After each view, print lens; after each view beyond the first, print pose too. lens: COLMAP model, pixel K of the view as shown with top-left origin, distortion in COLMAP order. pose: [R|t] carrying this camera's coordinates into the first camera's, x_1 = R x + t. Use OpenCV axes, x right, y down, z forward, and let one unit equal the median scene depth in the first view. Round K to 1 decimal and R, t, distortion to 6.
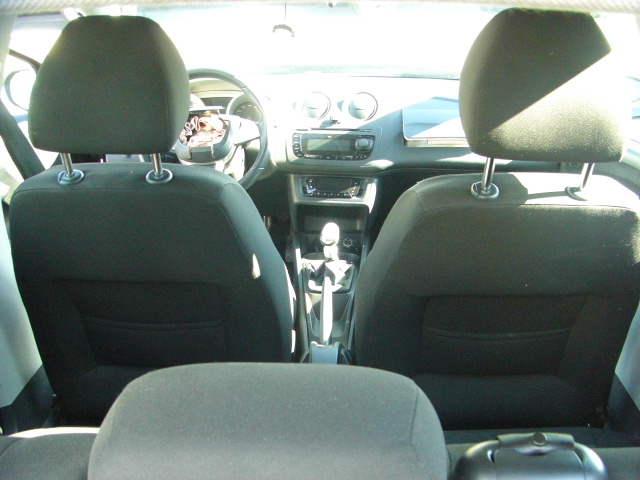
lens RADIAL K [[739.9, 0, 320.7], [0, 739.9, 240.0], [0, 0, 1]] dist [-0.138914, 0.000000]
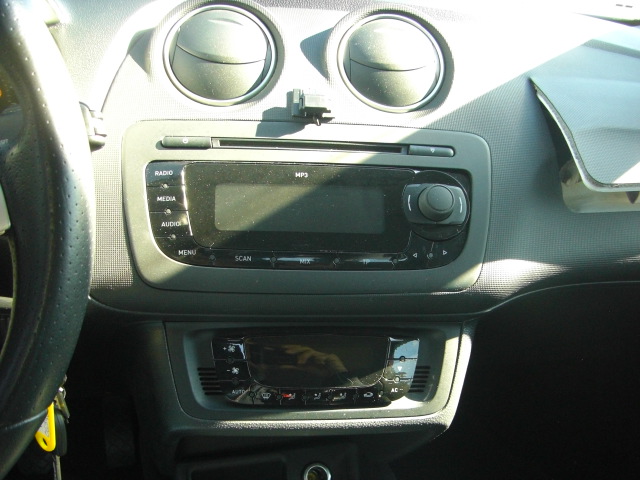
lens RADIAL K [[739.9, 0, 319.2], [0, 739.9, 244.3], [0, 0, 1]] dist [-0.138914, 0.000000]
pose [[0.921006, -0.060347, 0.384845, -0.082247], [0.036042, 0.996891, 0.070064, -0.134096], [-0.387876, -0.050659, 0.920318, 0.763671]]
